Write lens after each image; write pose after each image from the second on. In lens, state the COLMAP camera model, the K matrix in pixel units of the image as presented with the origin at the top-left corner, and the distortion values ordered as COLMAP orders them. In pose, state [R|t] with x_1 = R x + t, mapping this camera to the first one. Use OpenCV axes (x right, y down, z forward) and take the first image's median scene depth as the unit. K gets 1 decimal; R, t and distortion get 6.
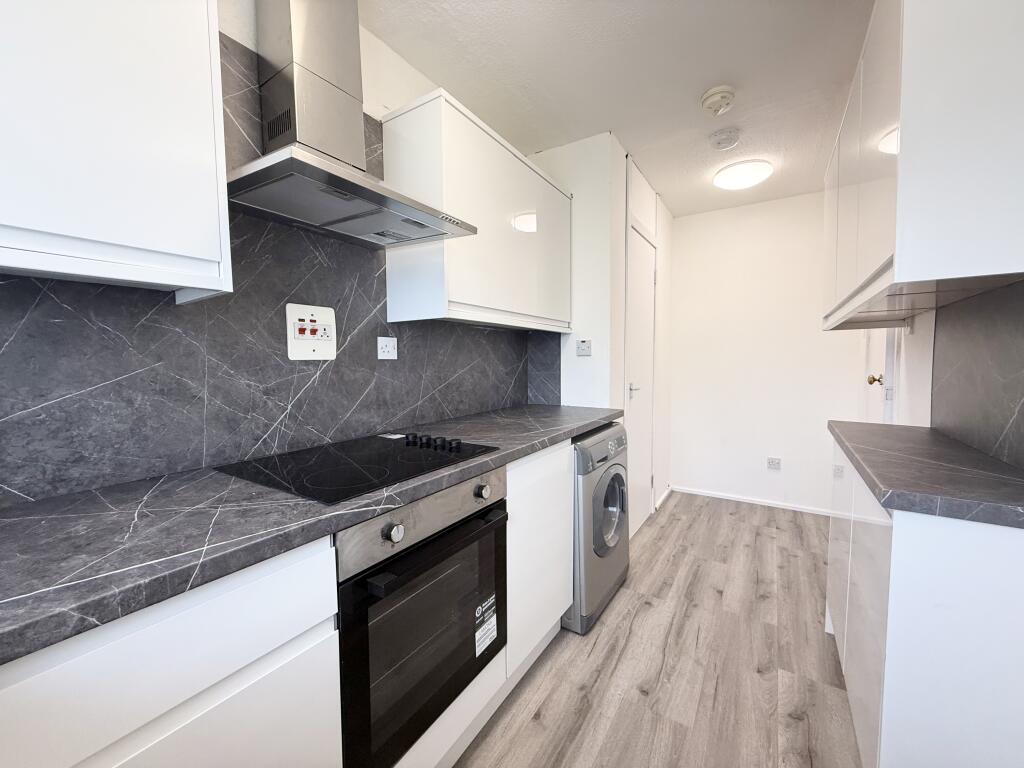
lens RADIAL K [[411.3, 0, 494.2], [0, 411.3, 400.6], [0, 0, 1]] dist [0.000431, 0.000083]
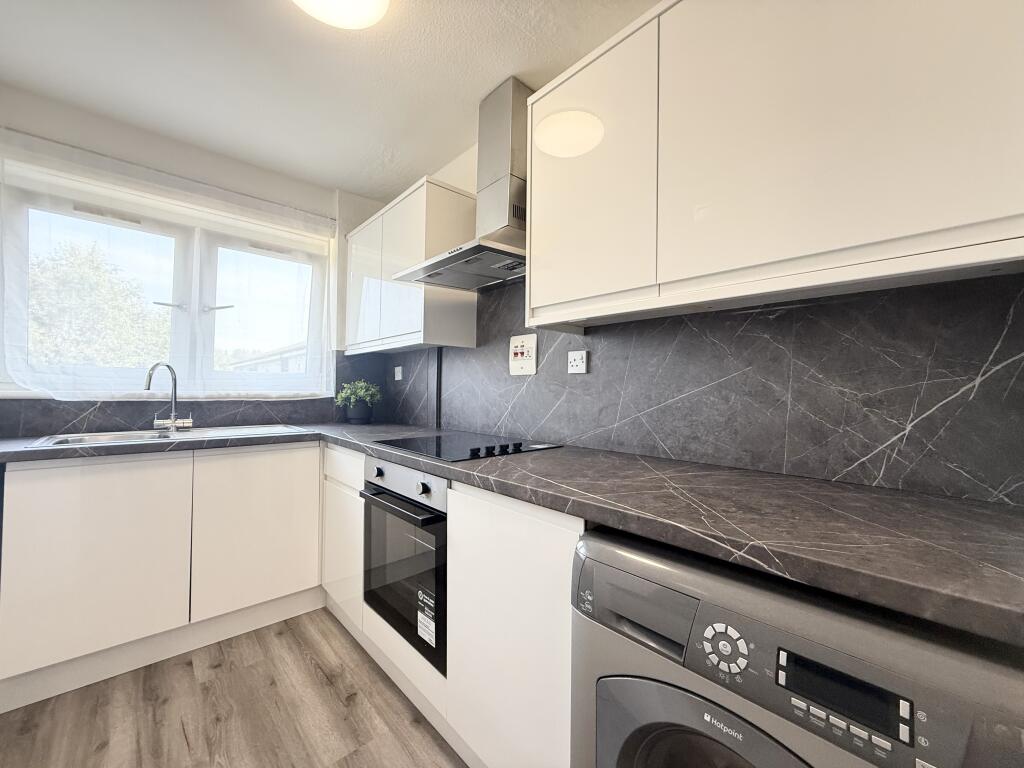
lens RADIAL K [[416.7, 0, 509.8], [0, 416.7, 385.0], [0, 0, 1]] dist [0.000015, 0.000125]
pose [[-0.243422, 0.044589, -0.968895, 0.506149], [-0.060769, 0.996279, 0.061116, -0.084332], [0.968015, 0.073755, -0.239807, 0.740300]]
